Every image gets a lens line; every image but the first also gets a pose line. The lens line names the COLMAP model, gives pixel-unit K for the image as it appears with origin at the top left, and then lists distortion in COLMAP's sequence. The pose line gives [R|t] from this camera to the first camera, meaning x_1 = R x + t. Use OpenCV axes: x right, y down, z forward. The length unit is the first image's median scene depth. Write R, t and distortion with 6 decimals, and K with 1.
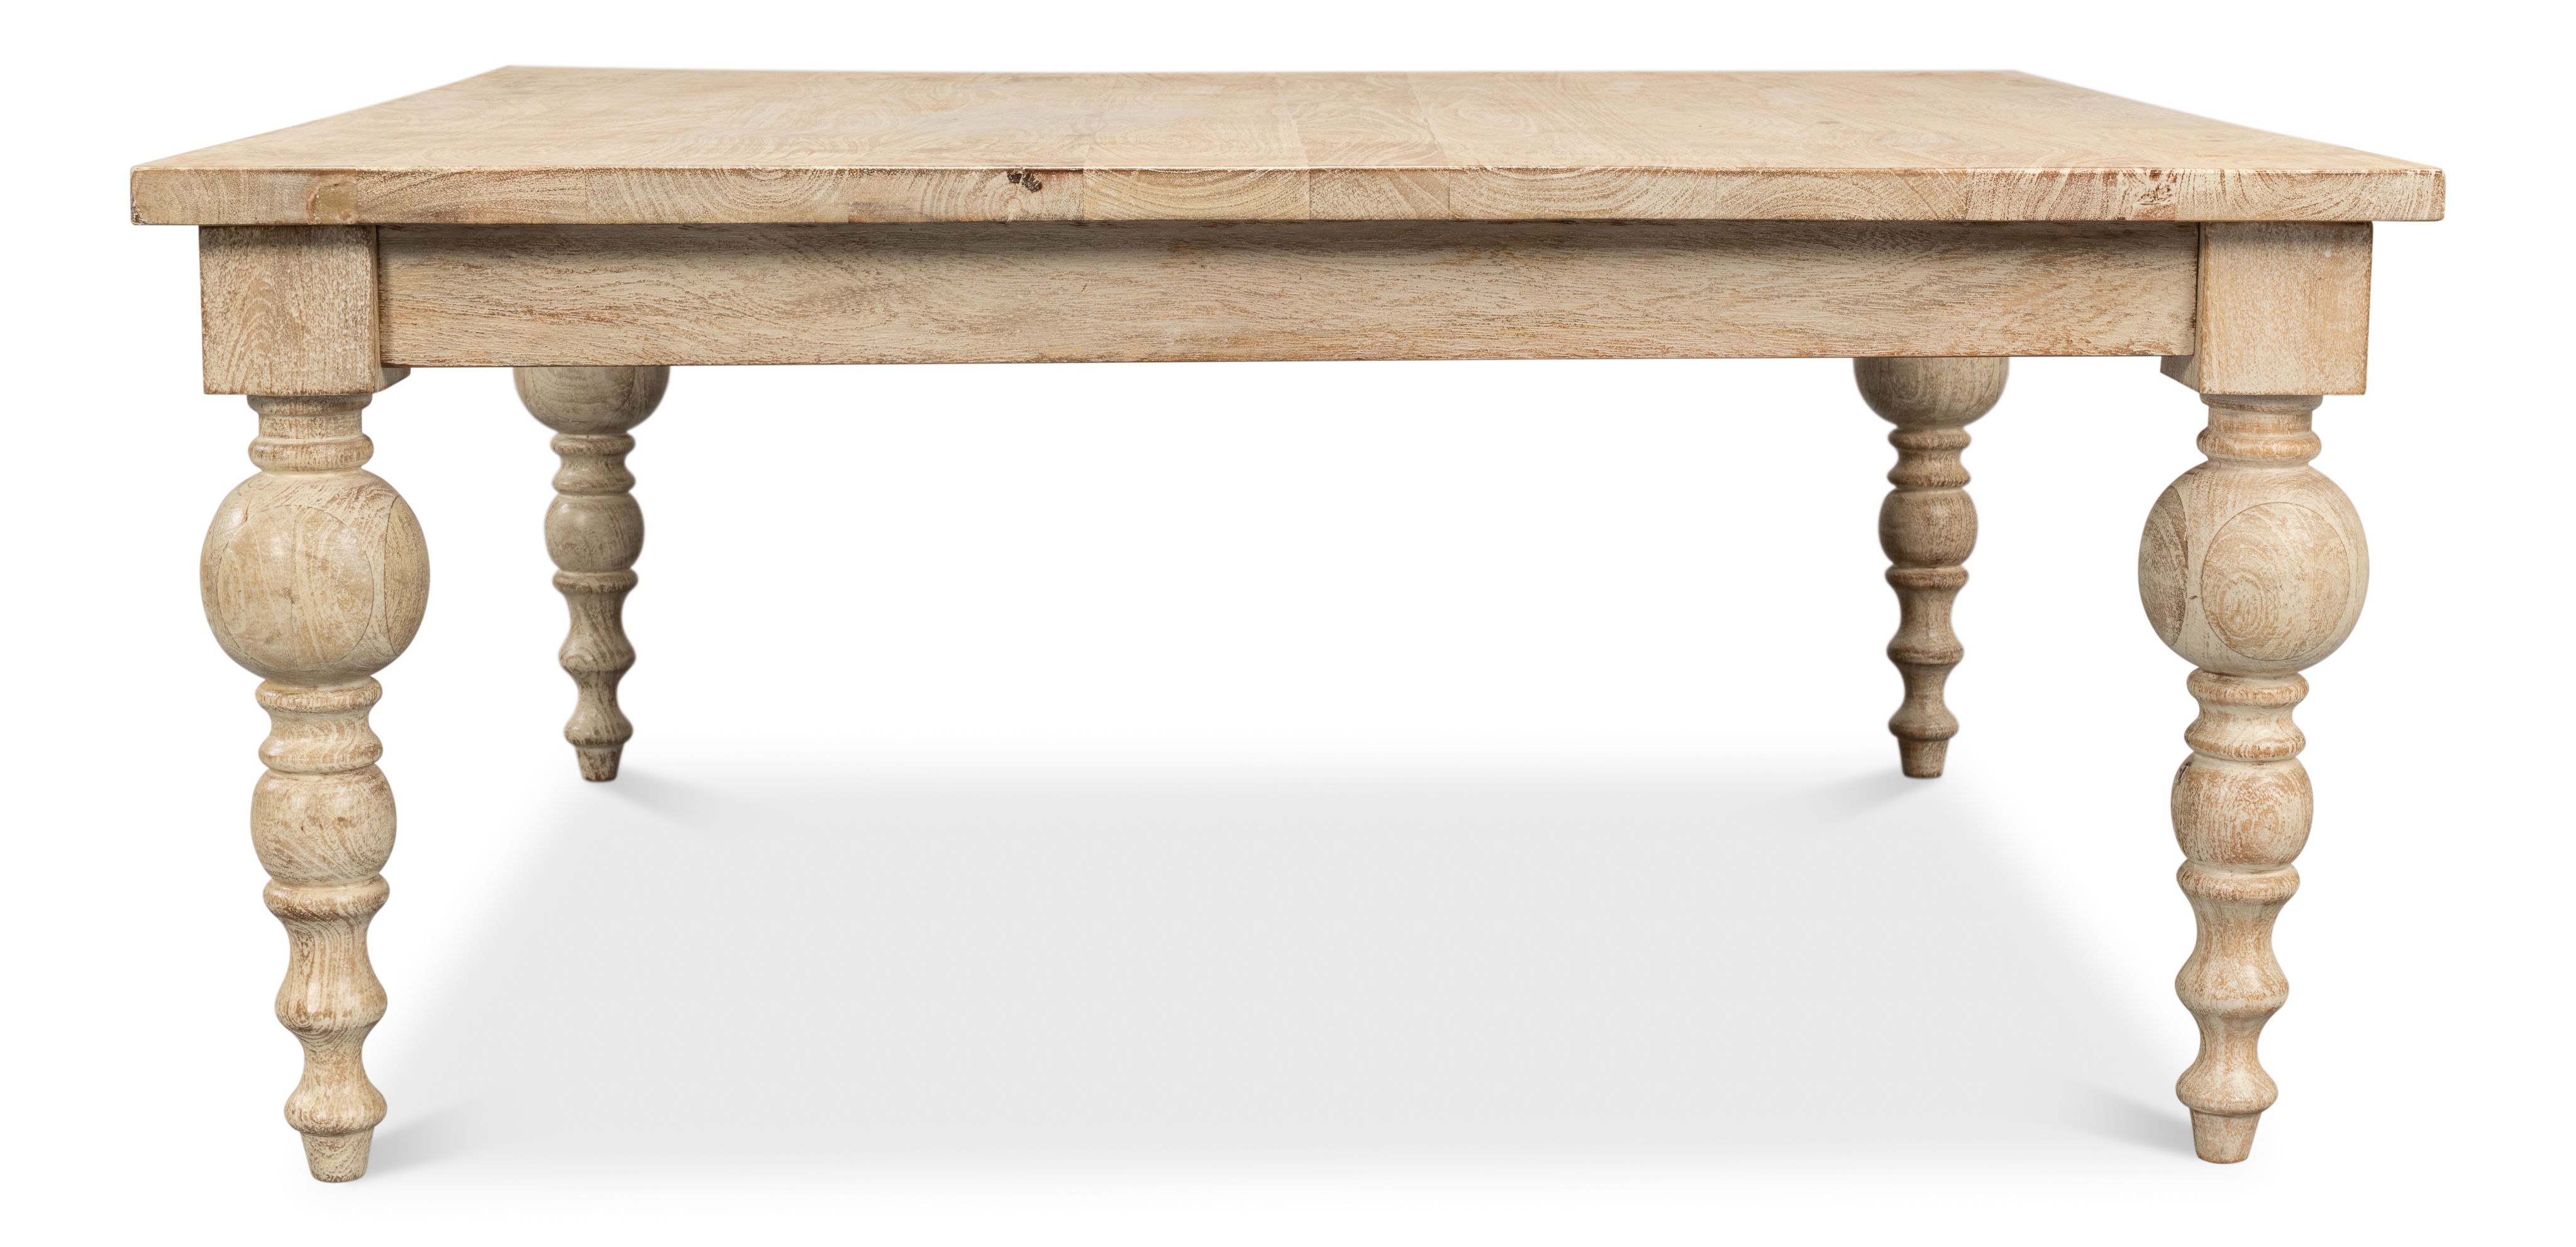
lens RADIAL K [[4136.0, 0, 1348.3], [0, 4136.0, 426.0], [0, 0, 1]] dist [-0.082832, 0.000000]
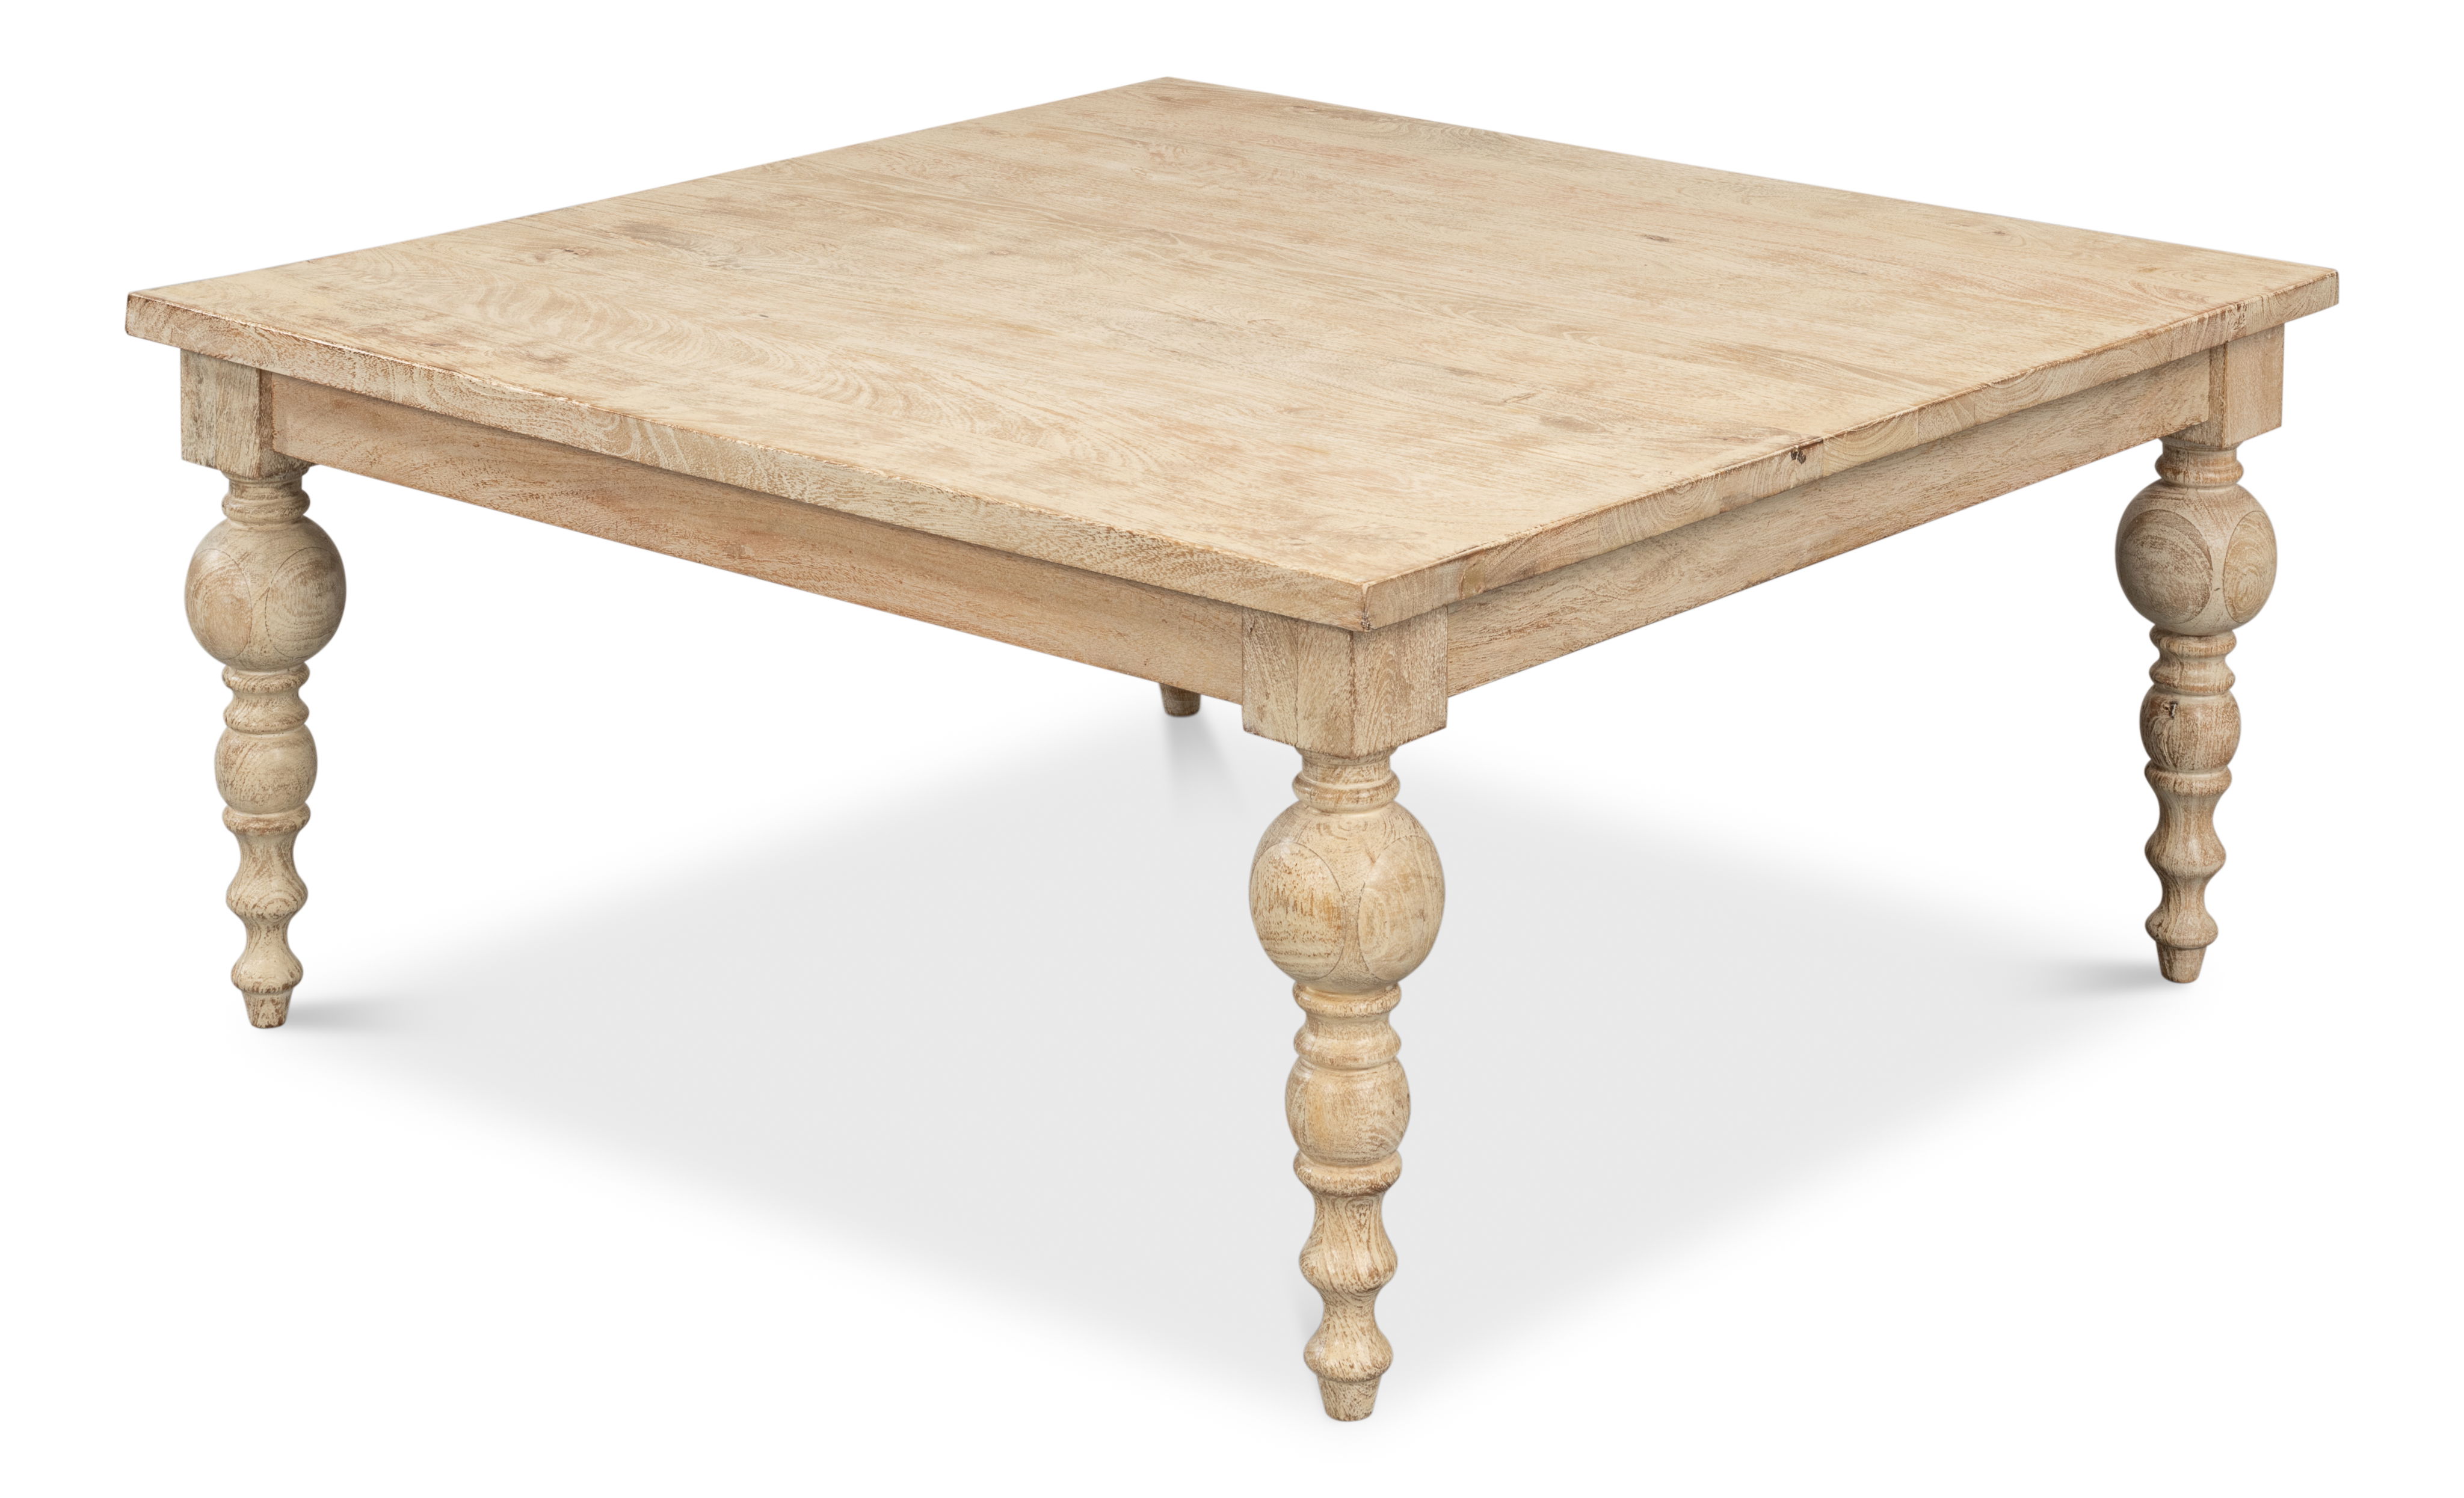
lens RADIAL K [[5667.4, 0, 1241.9], [0, 5667.4, 752.7], [0, 0, 1]] dist [-0.363187, 0.000000]
pose [[0.664945, -0.218090, 0.714342, -1.439135], [0.090172, 0.972865, 0.213081, -0.352468], [-0.741429, -0.077274, 0.666567, -0.041601]]
